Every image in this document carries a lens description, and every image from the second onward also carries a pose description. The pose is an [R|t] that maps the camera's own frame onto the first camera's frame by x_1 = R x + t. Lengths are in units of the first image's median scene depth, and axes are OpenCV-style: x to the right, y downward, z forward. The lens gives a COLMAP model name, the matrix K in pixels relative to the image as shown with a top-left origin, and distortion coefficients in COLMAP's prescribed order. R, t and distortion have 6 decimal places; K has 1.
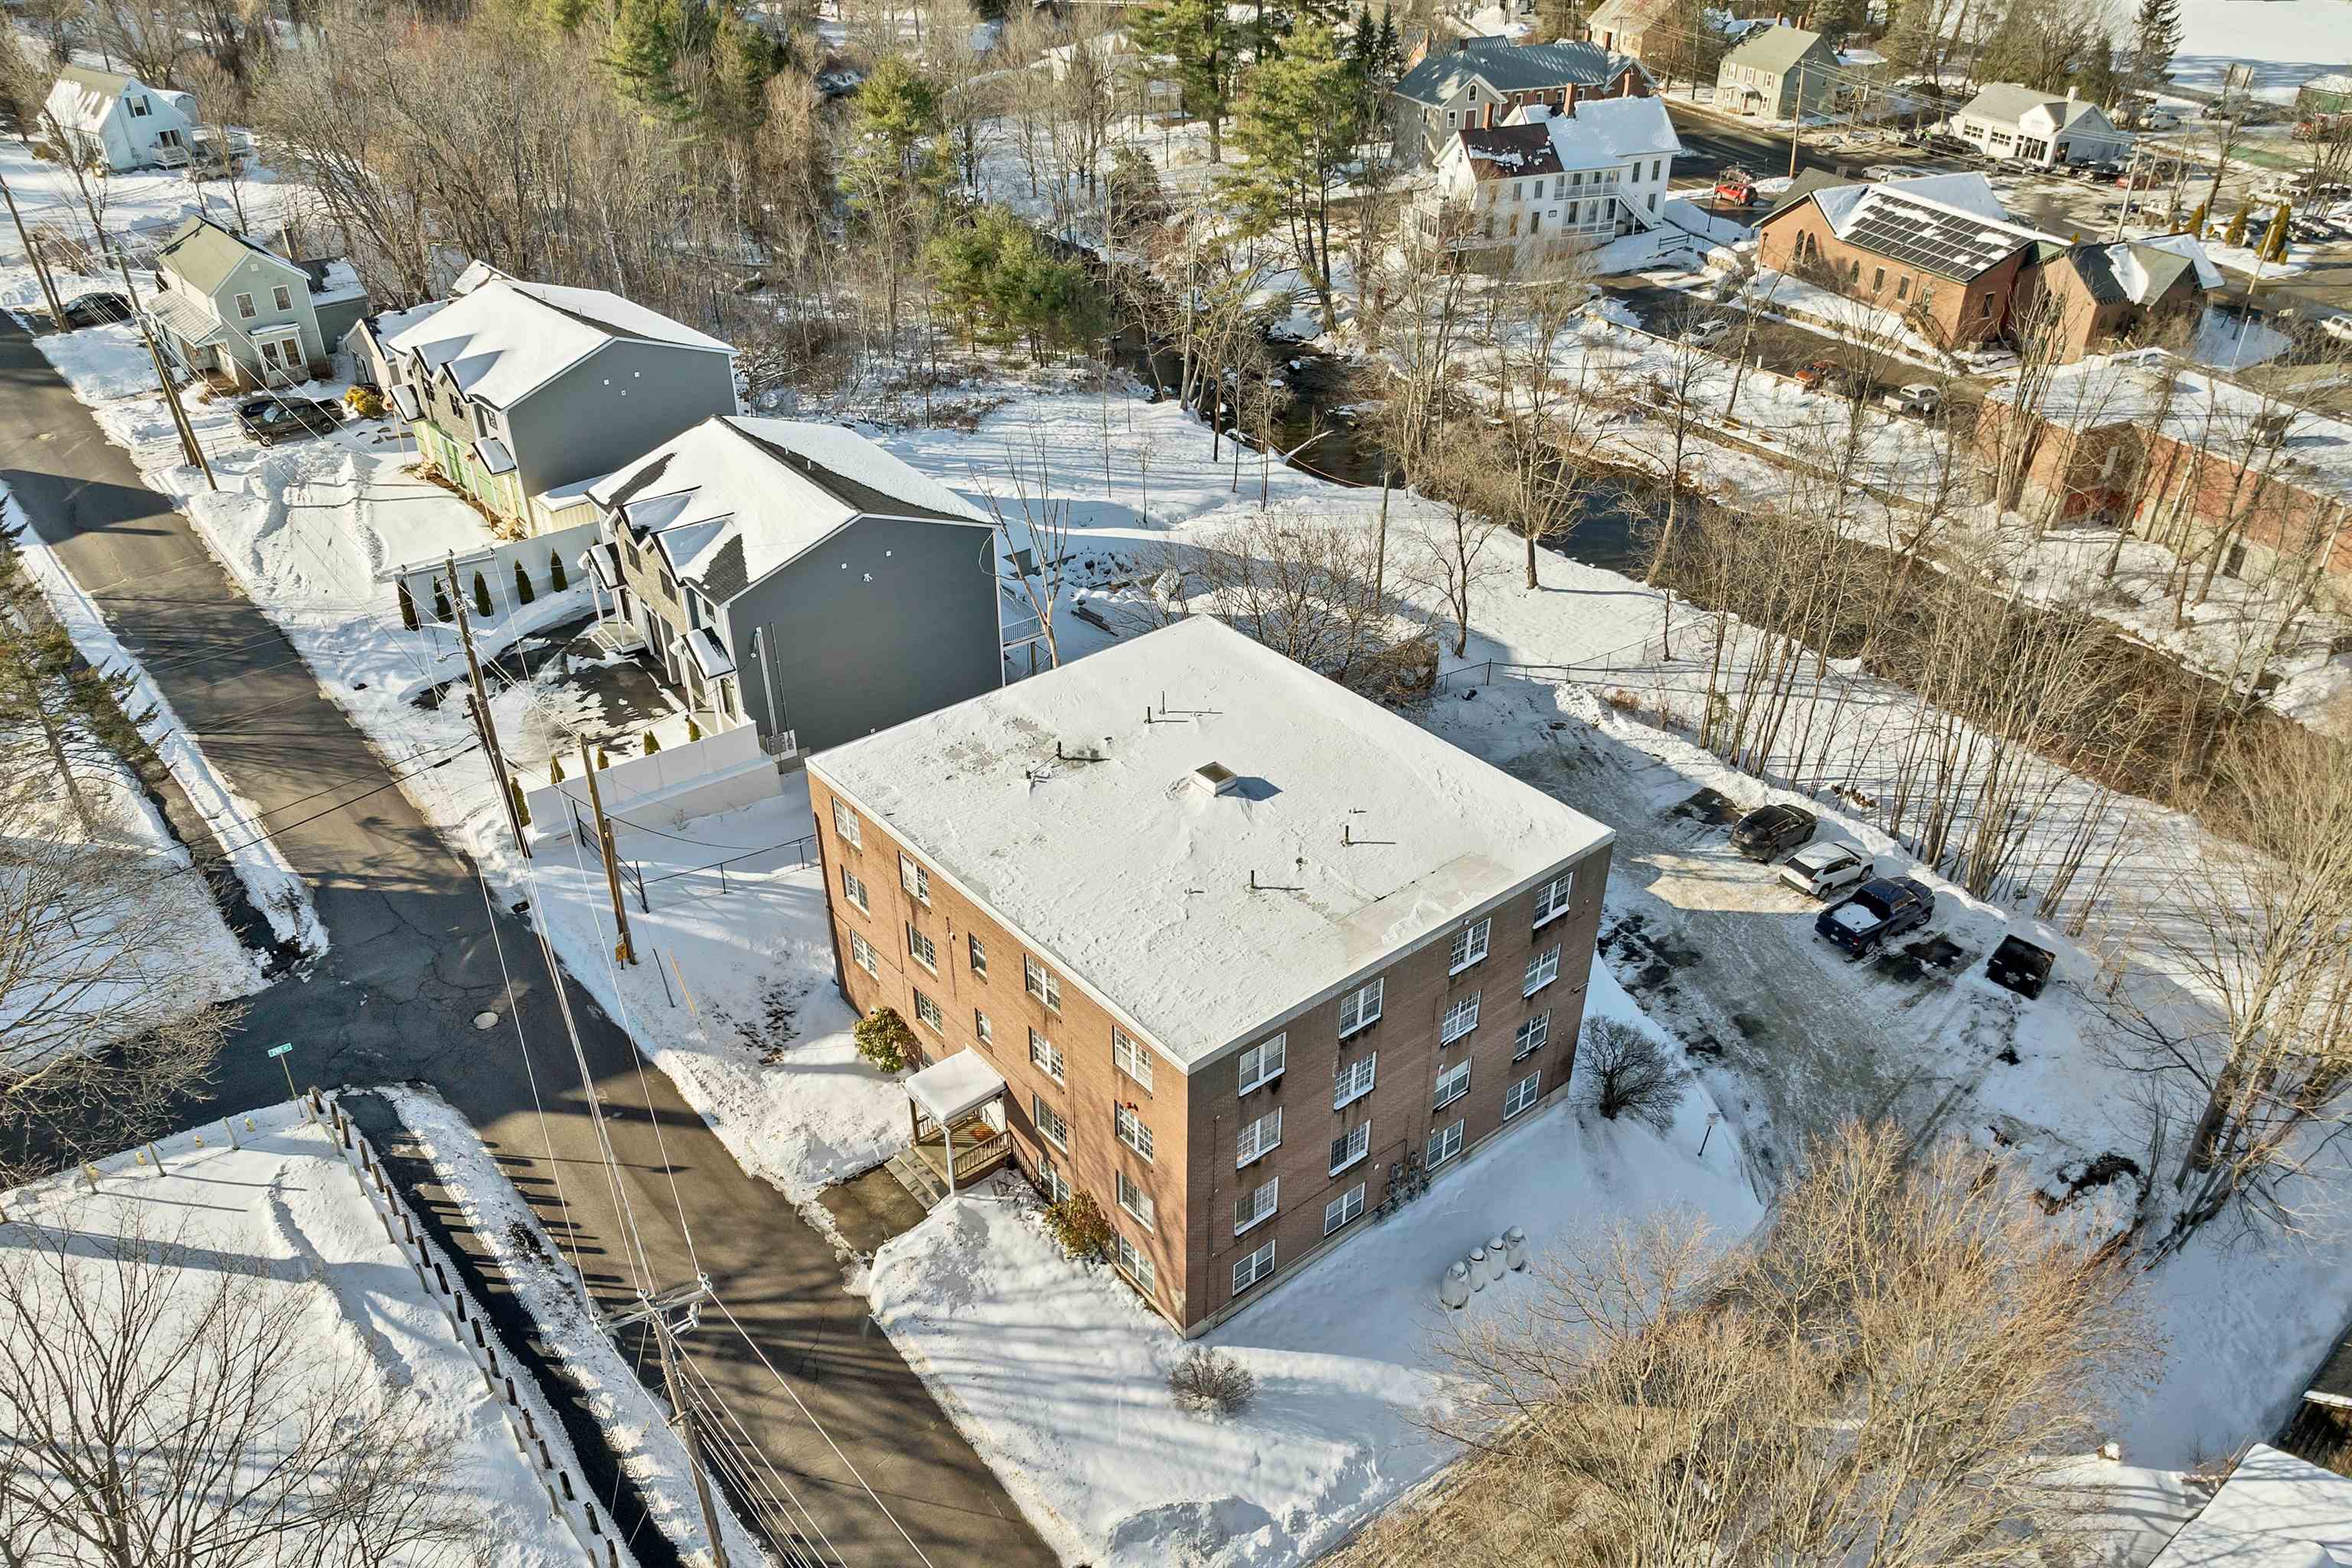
lens RADIAL K [[1694.1, 0, 1173.3], [0, 1694.1, 859.6], [0, 0, 1]] dist [-0.061309, 0.038708]
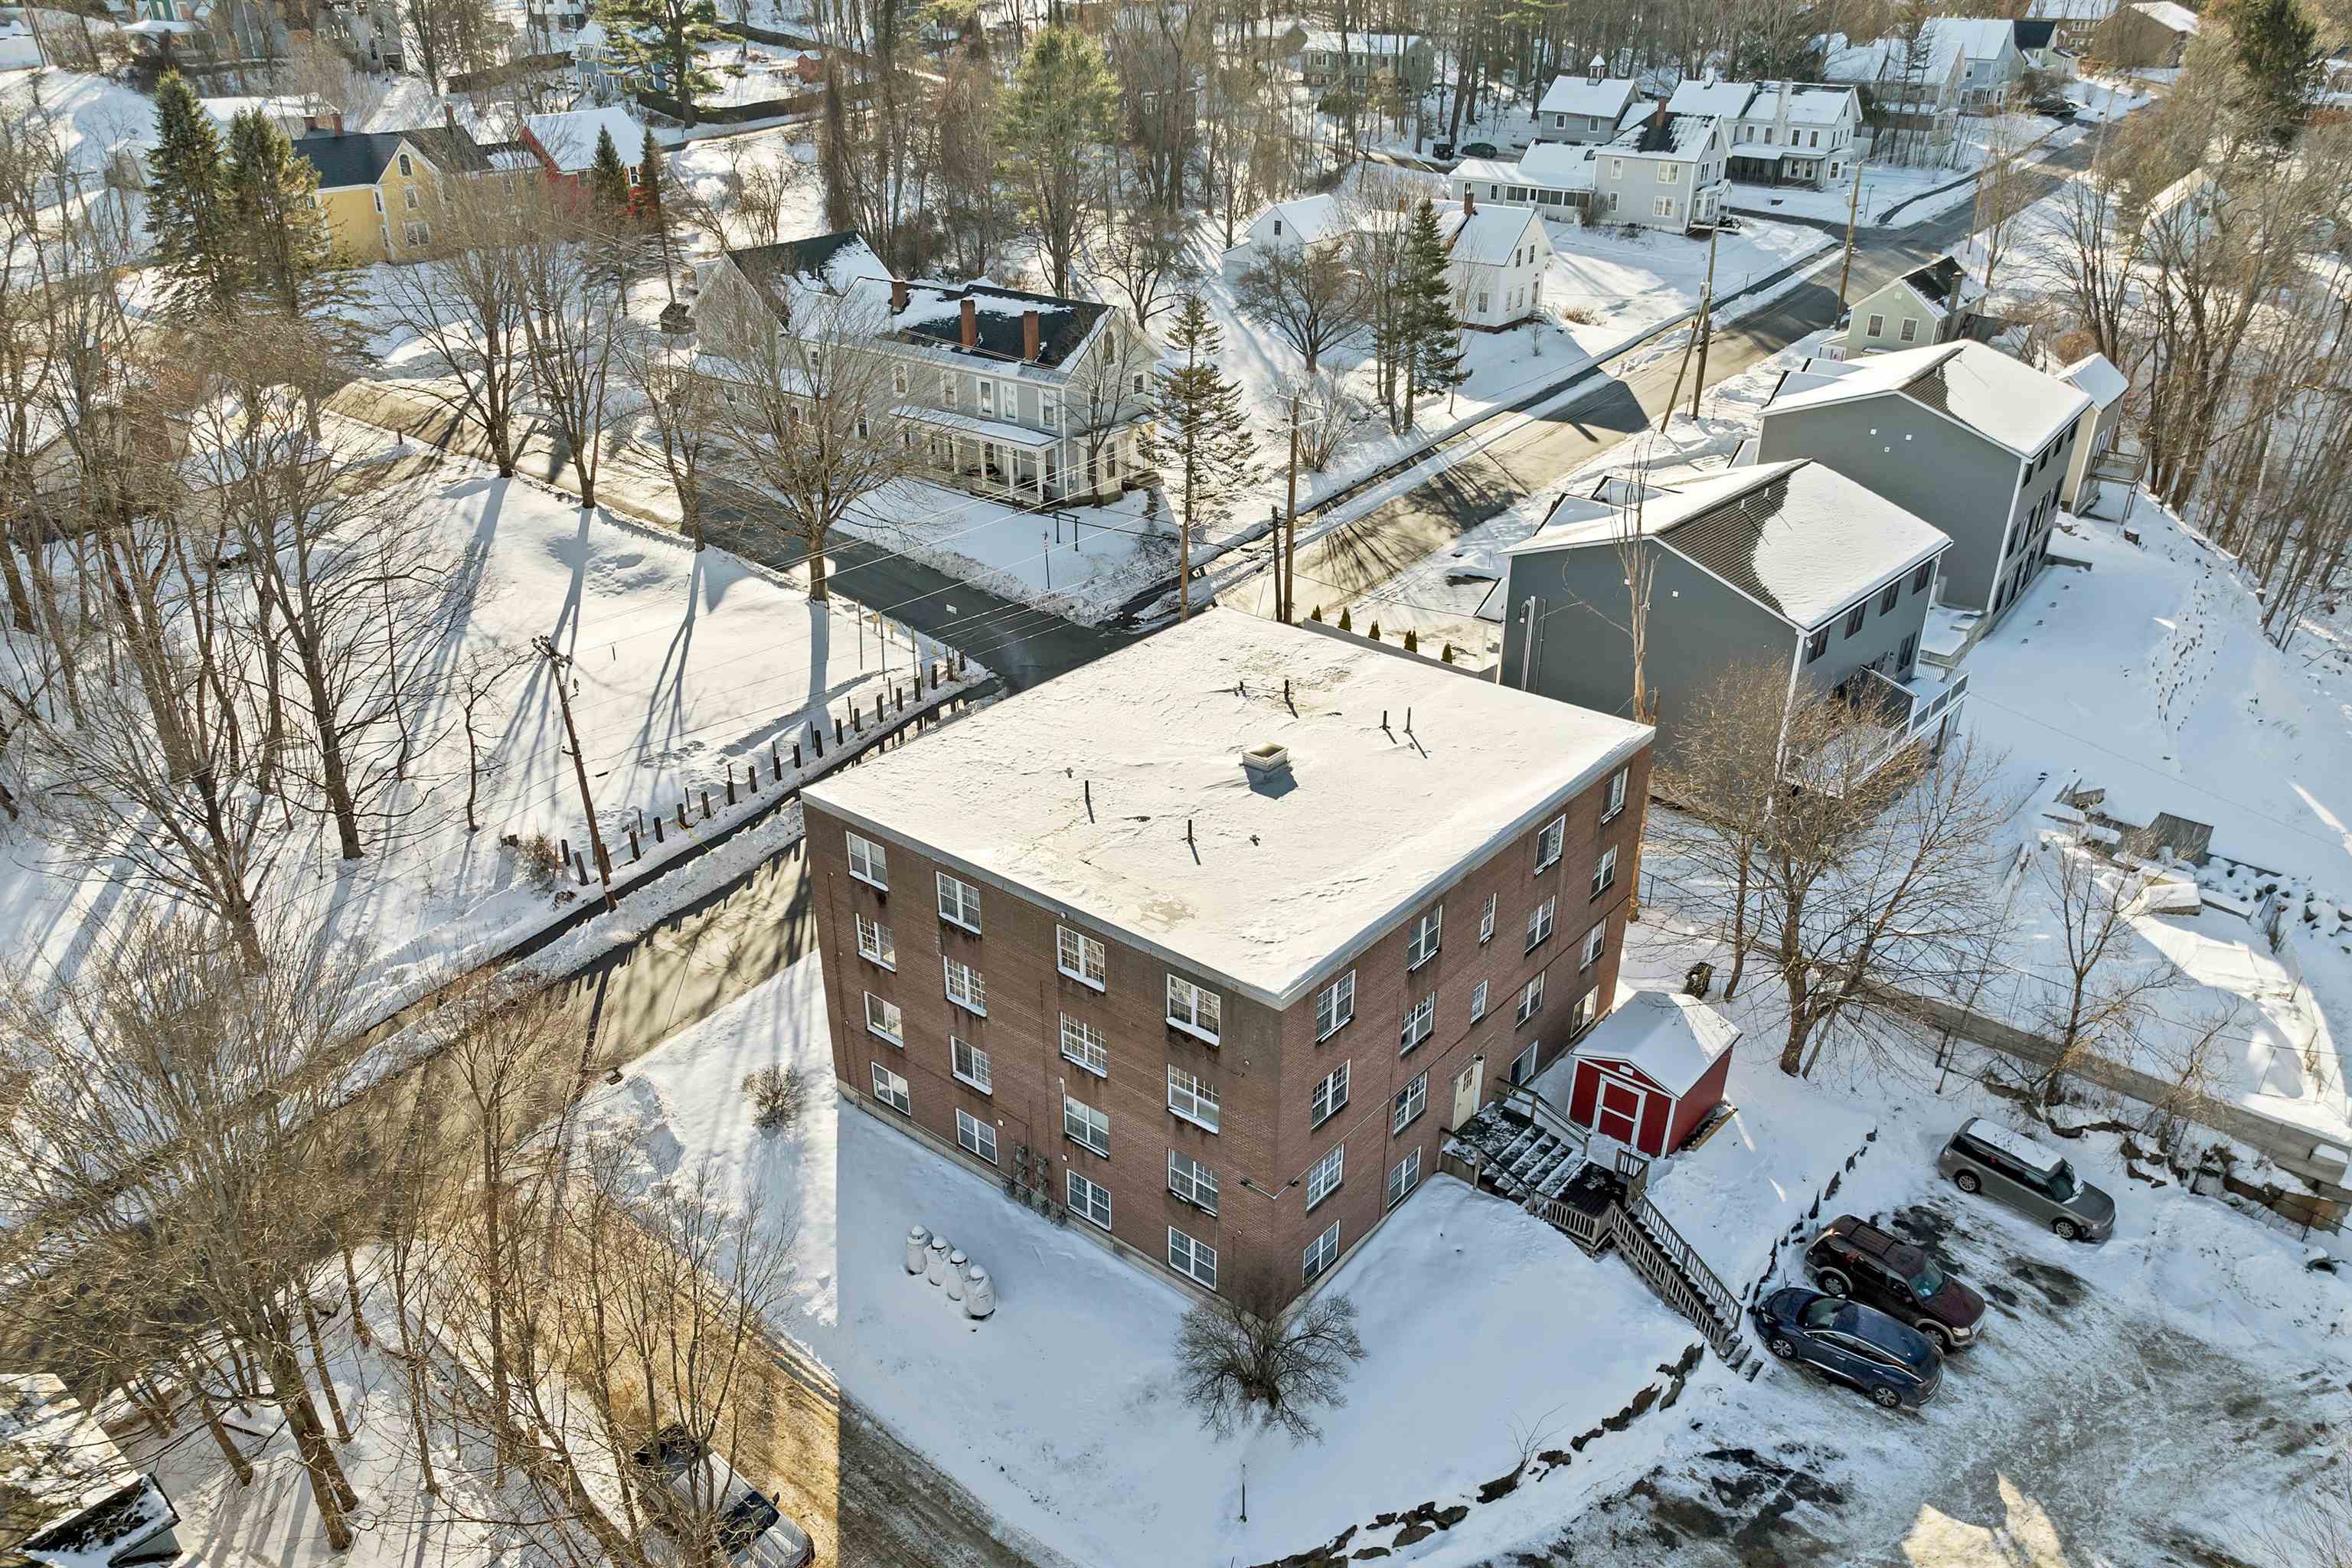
lens RADIAL K [[1701.1, 0, 1161.1], [0, 1701.1, 867.9], [0, 0, 1]] dist [-0.042828, 0.004564]
pose [[0.188590, 0.476191, -0.858881, 0.600520], [-0.550088, 0.775718, 0.309297, -0.184446], [0.813533, 0.414130, 0.408240, 0.424973]]
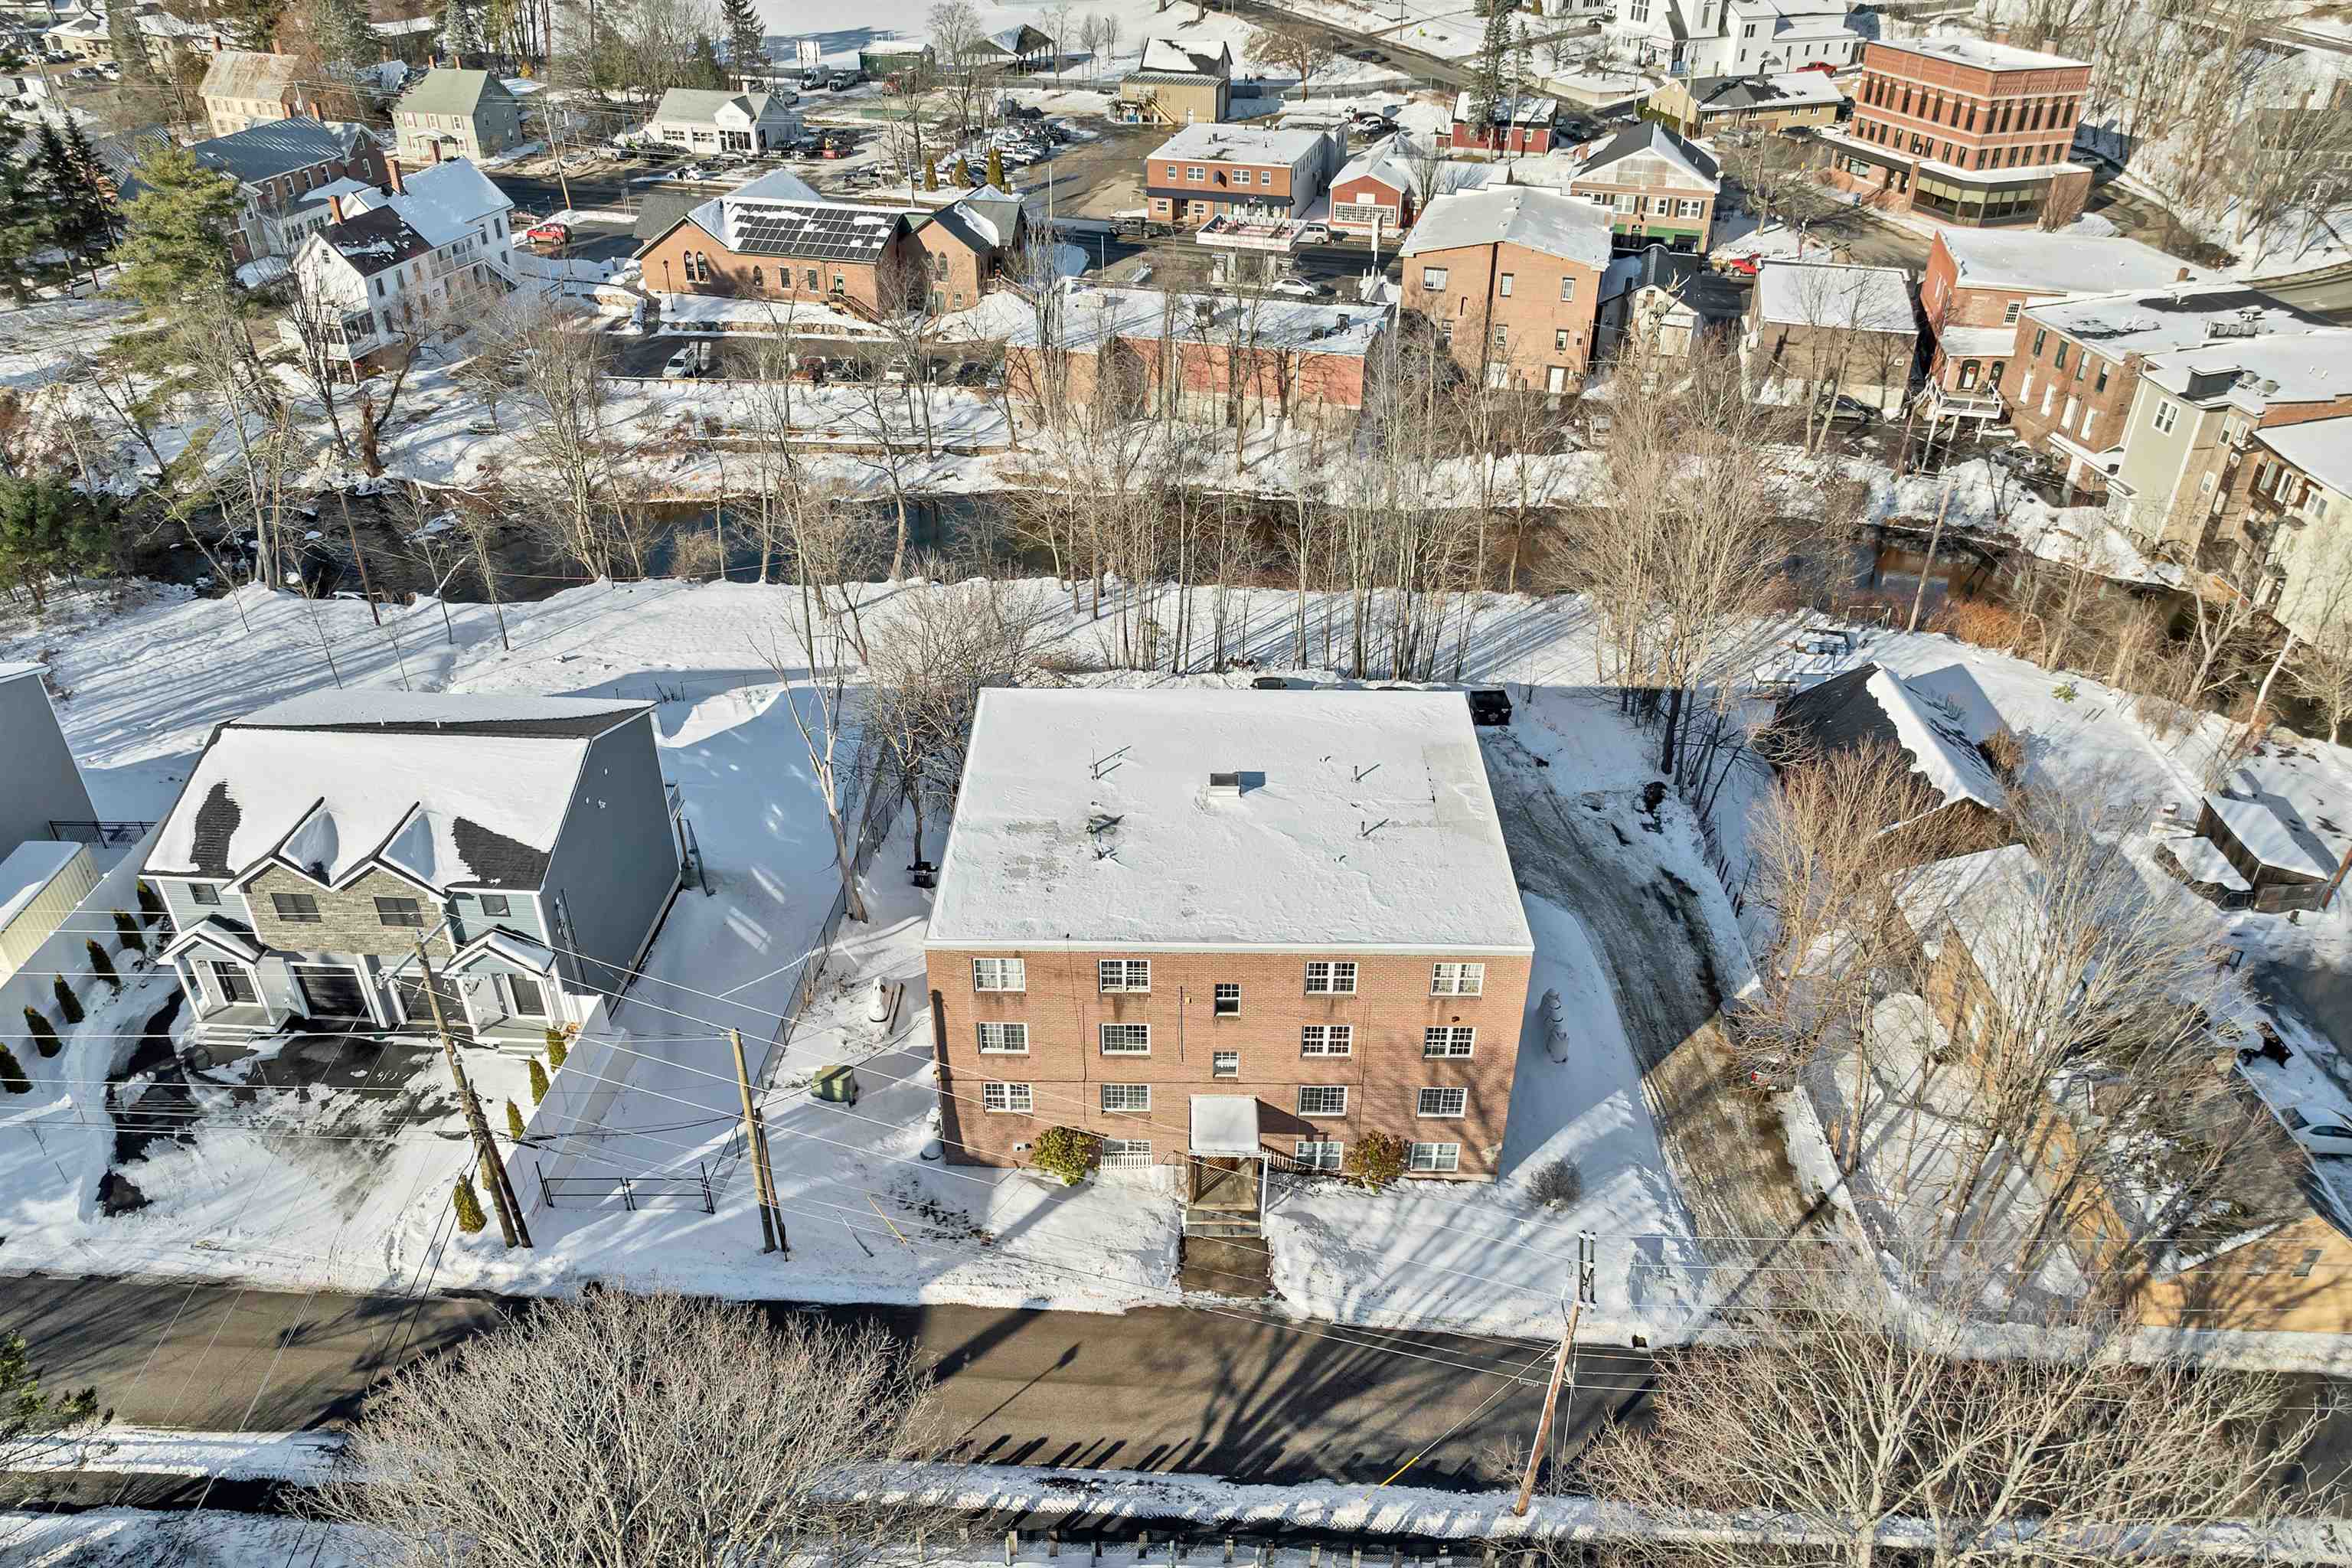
lens RADIAL K [[1701.1, 0, 1161.1], [0, 1701.1, 867.9], [0, 0, 1]] dist [-0.042828, 0.004564]
pose [[0.646961, -0.429370, 0.630145, -0.535230], [0.429307, 0.888078, 0.164357, -0.146361], [-0.630188, 0.164193, 0.758884, 0.115234]]
